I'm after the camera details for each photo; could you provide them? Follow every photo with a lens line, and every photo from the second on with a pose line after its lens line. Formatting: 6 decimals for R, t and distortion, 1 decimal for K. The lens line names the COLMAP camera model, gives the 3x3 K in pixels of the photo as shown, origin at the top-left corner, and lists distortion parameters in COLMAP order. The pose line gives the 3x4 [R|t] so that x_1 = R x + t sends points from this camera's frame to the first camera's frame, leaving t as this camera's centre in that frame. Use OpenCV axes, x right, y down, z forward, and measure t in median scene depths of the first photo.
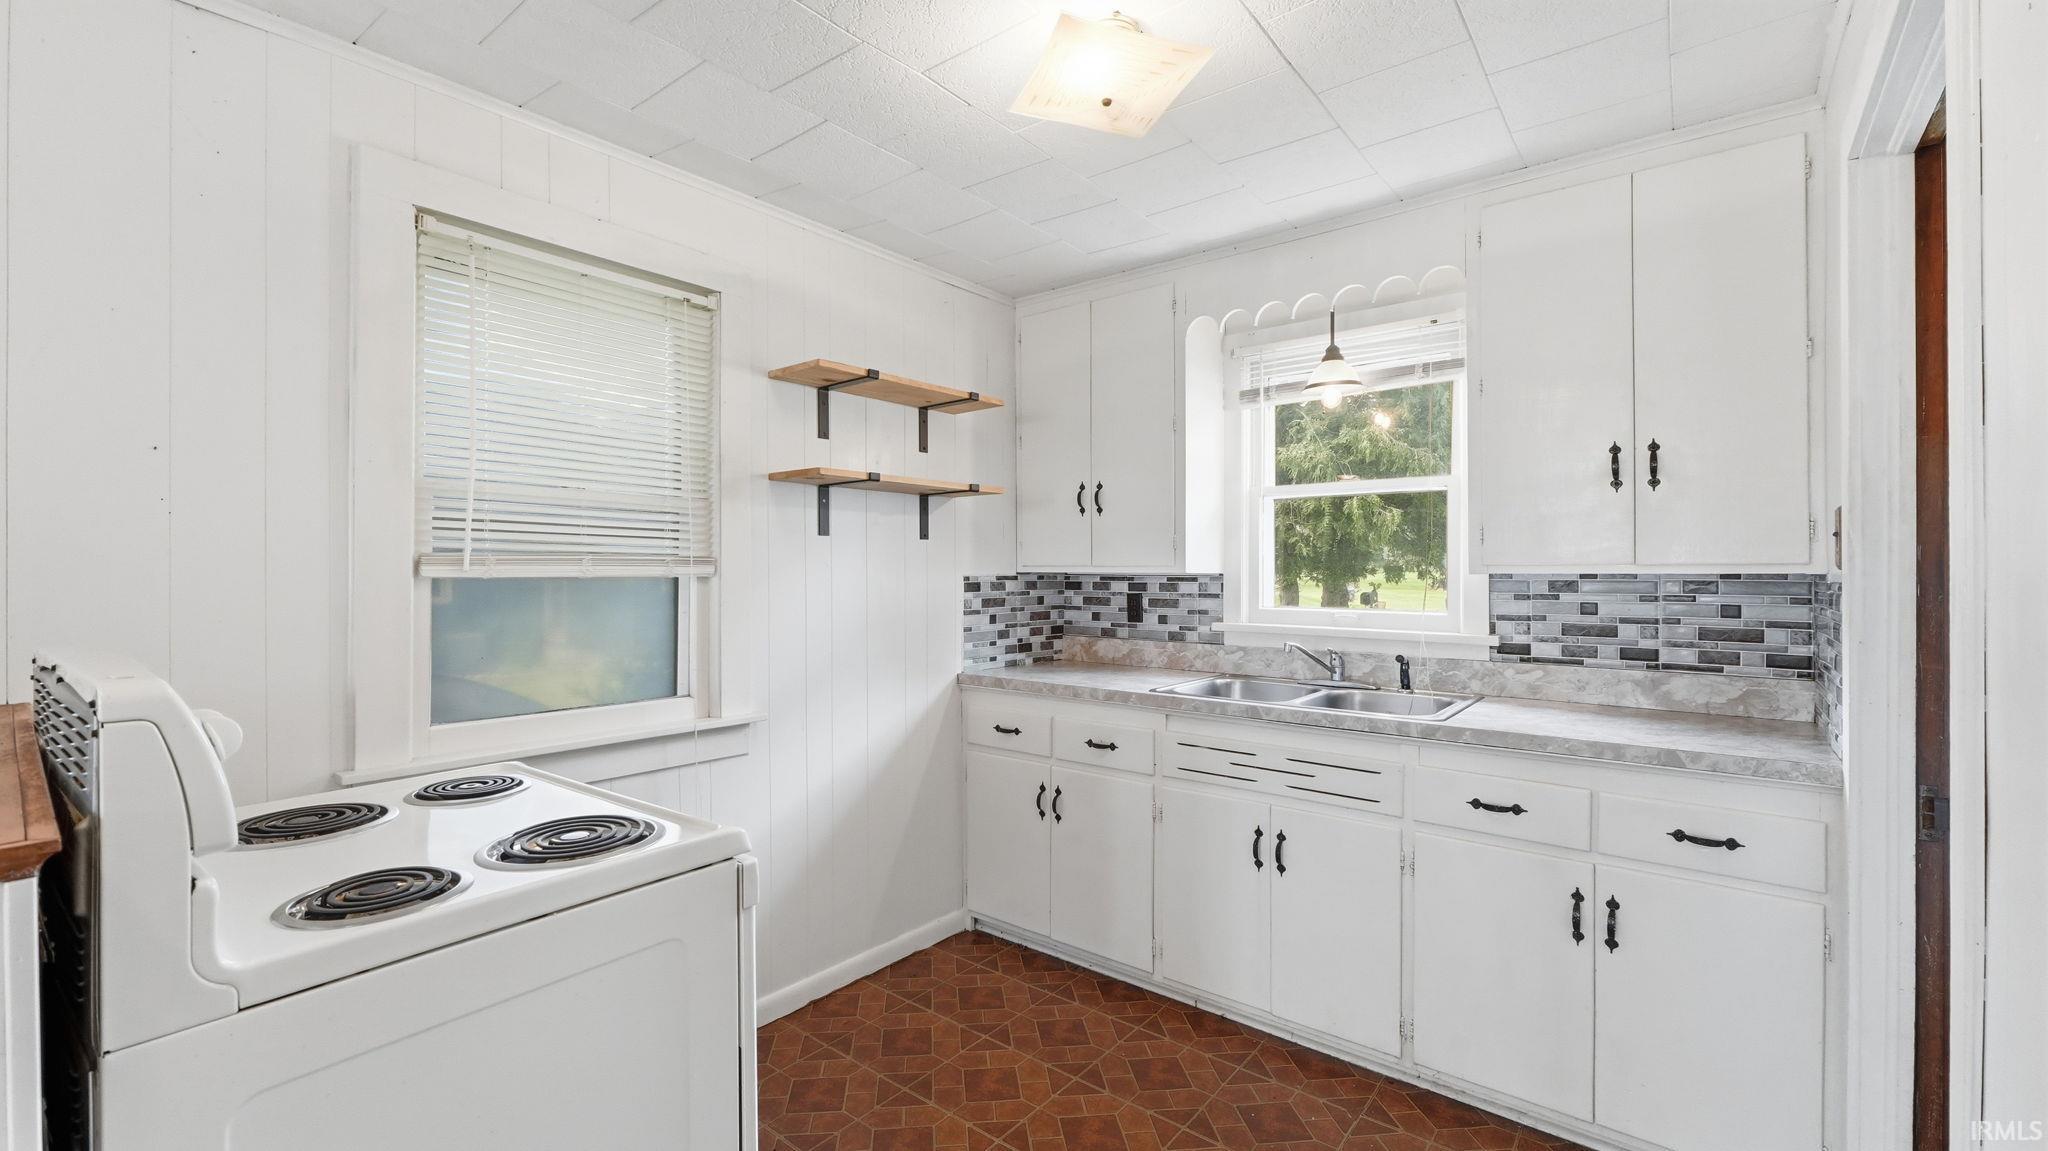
lens RADIAL K [[856.2, 0, 1023.7], [0, 856.2, 572.3], [0, 0, 1]] dist [-0.001144, -0.000102]
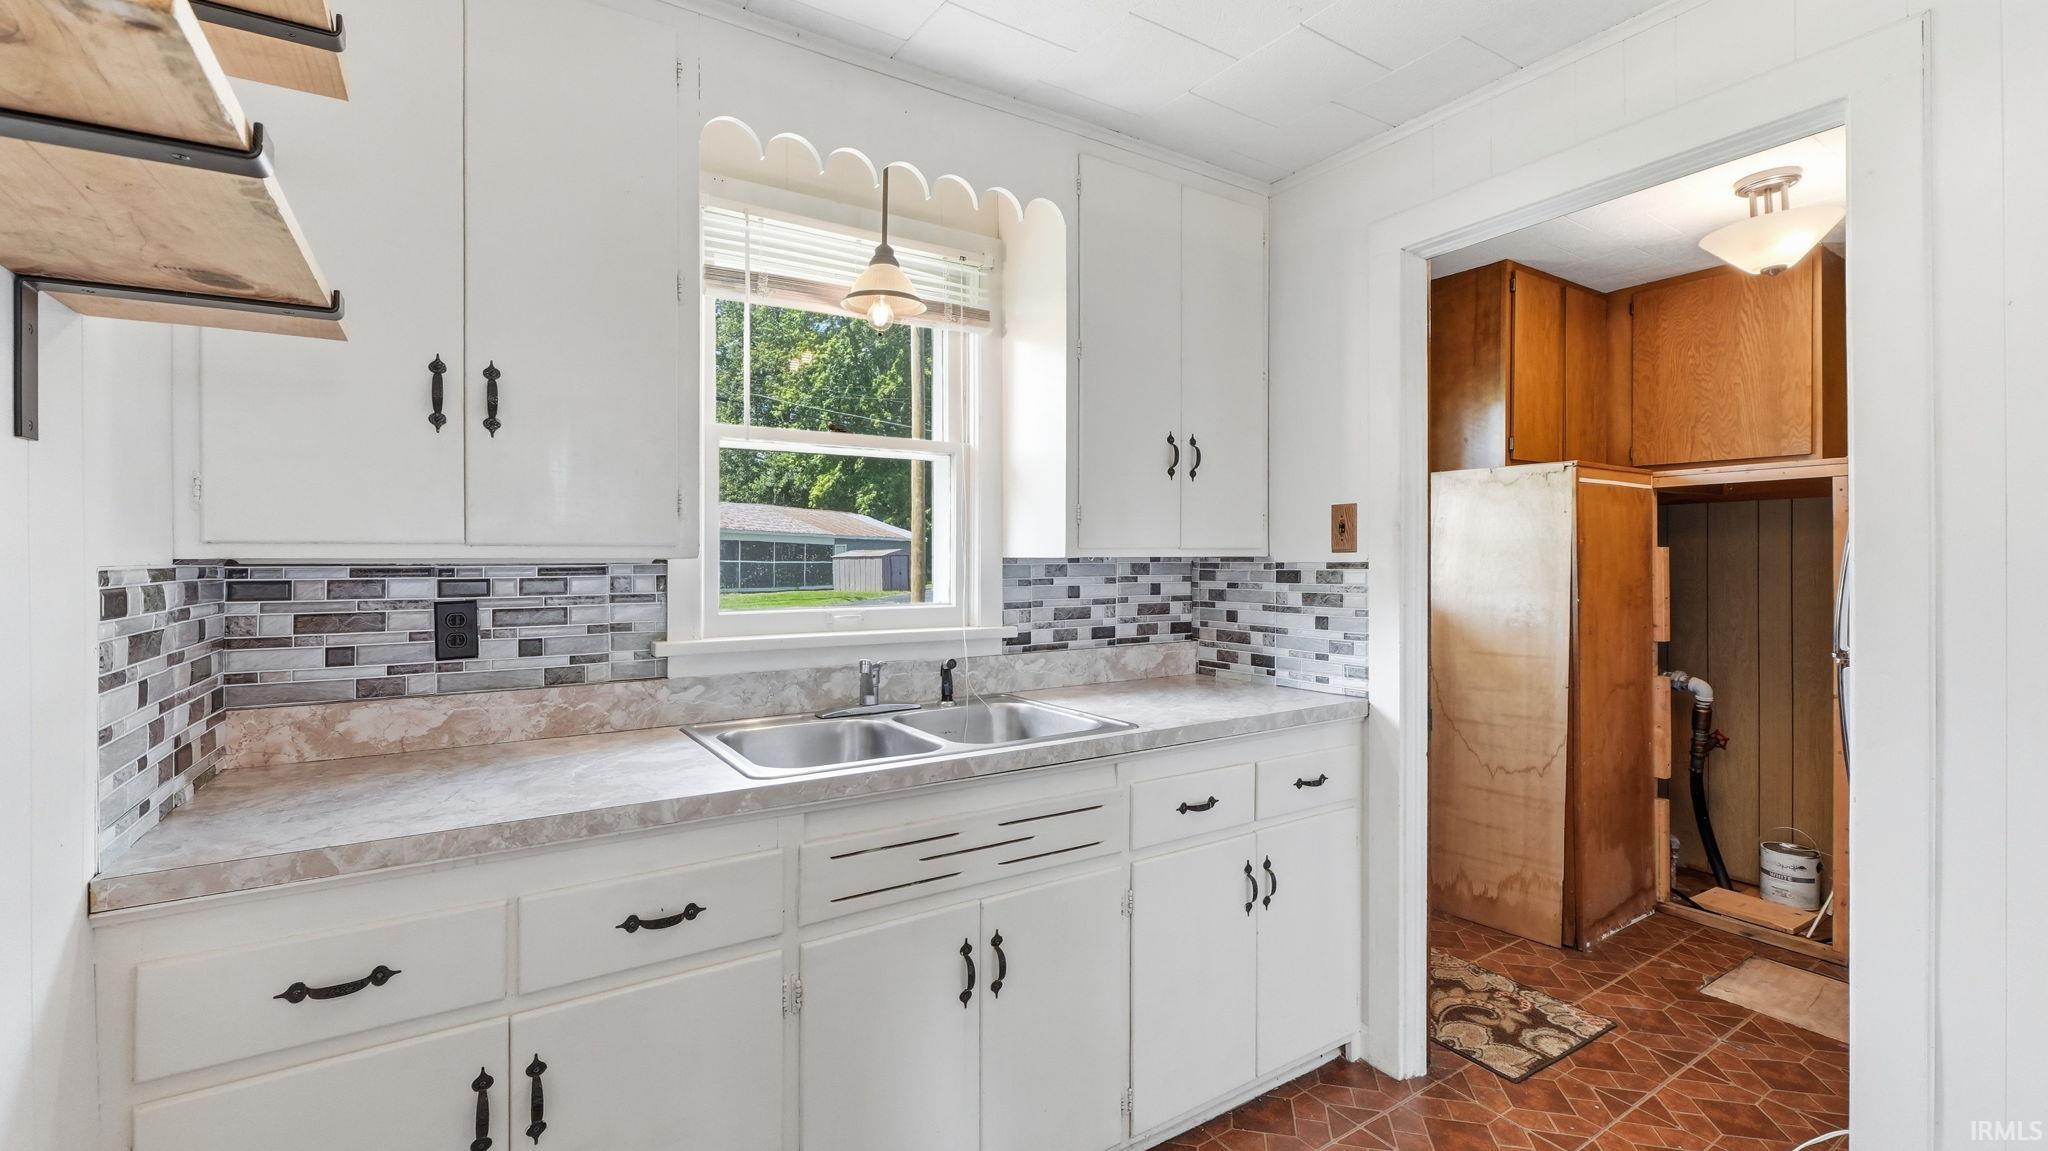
lens RADIAL K [[876.9, 0, 1023.5], [0, 876.9, 562.9], [0, 0, 1]] dist [-0.004145, -0.000537]
pose [[0.309997, -0.005669, 0.950720, -0.276904], [0.006205, 0.999973, 0.003939, 0.002831], [-0.950717, 0.004678, 0.310024, 0.585275]]
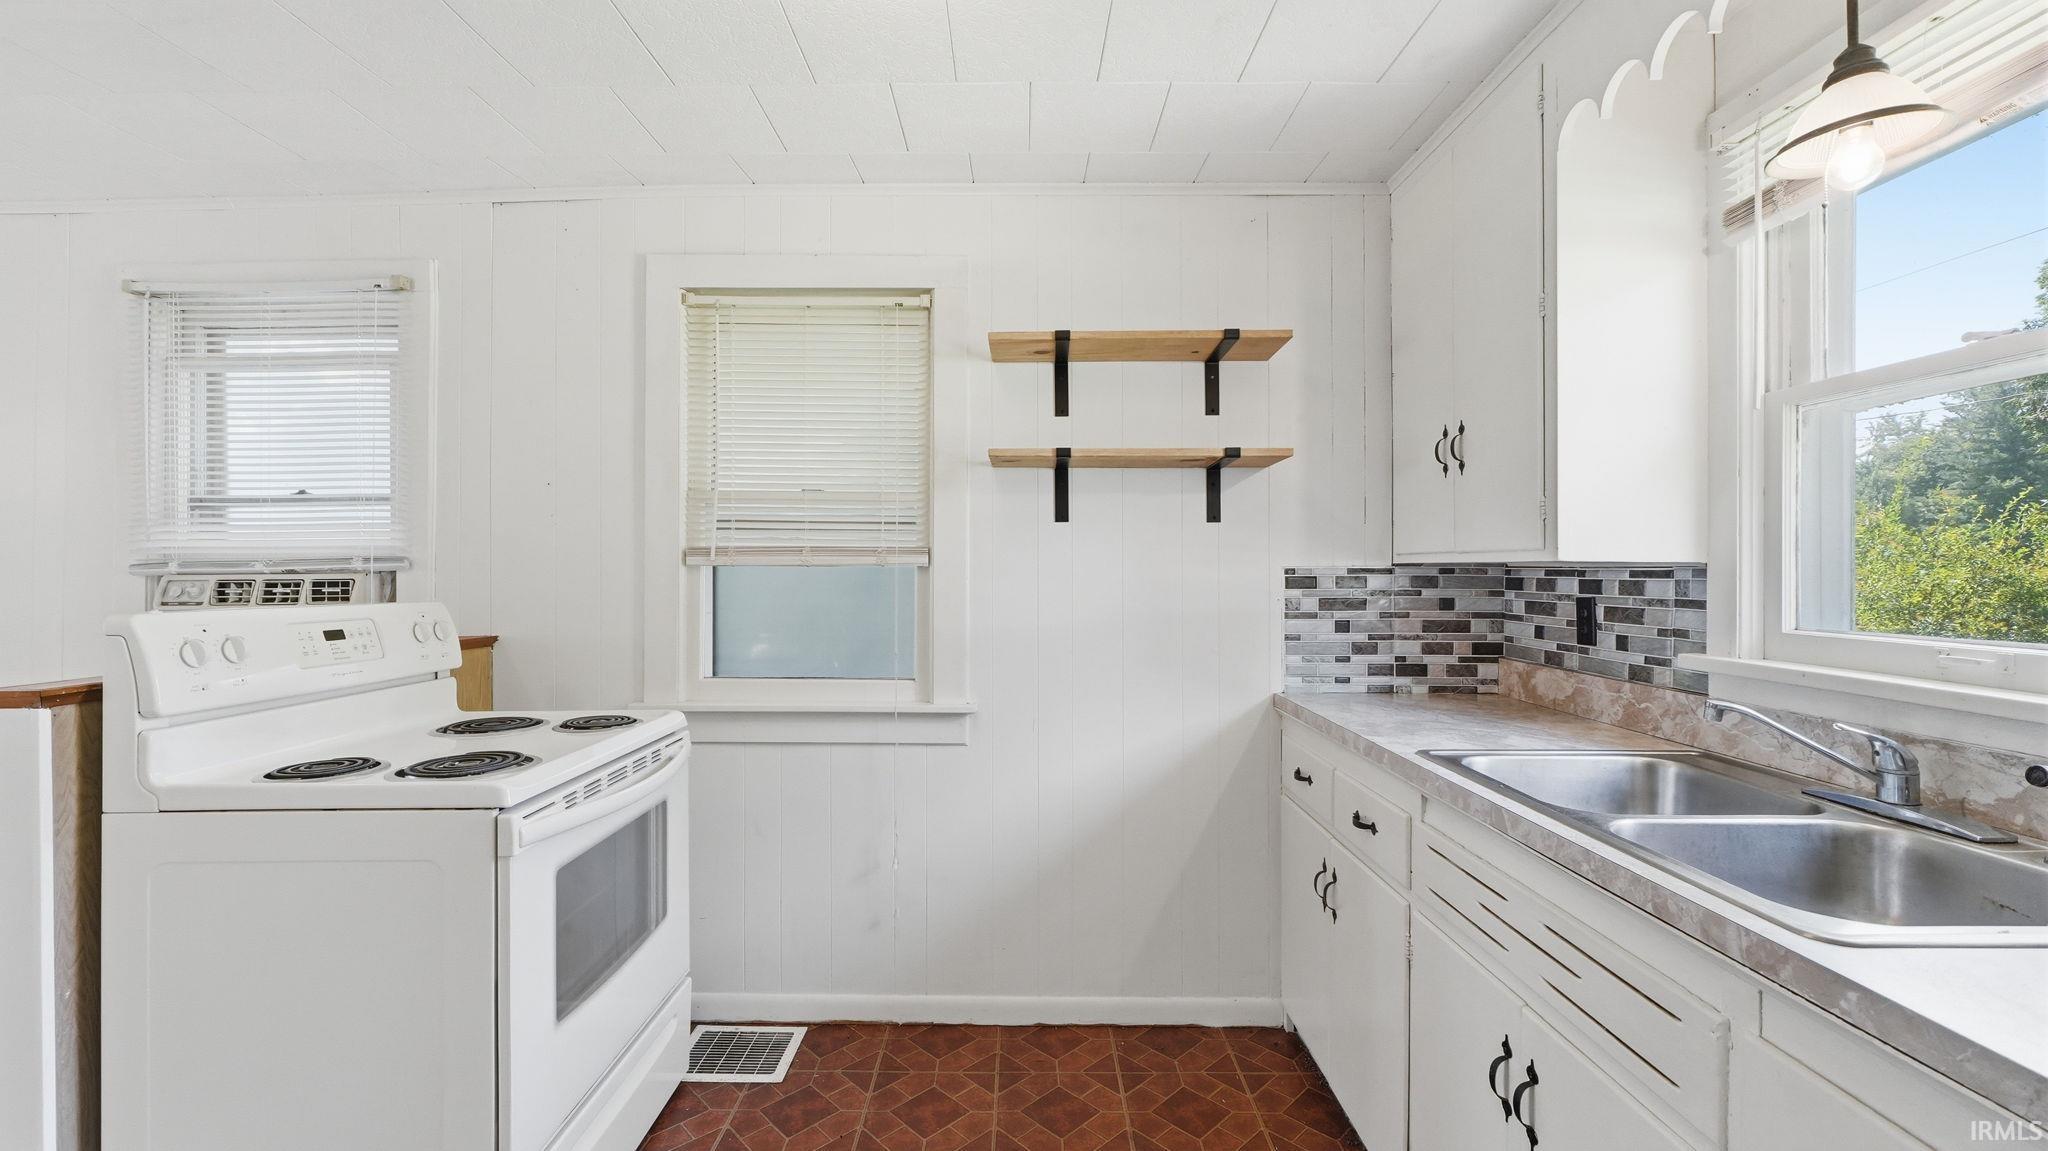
lens RADIAL K [[856.0, 0, 1016.5], [0, 856.0, 572.0], [0, 0, 1]] dist [0.000425, 0.000082]
pose [[0.620492, 0.003092, -0.784207, 0.391956], [-0.003316, 0.999994, 0.001320, 0.008062], [0.784206, 0.001781, 0.620498, 0.339536]]
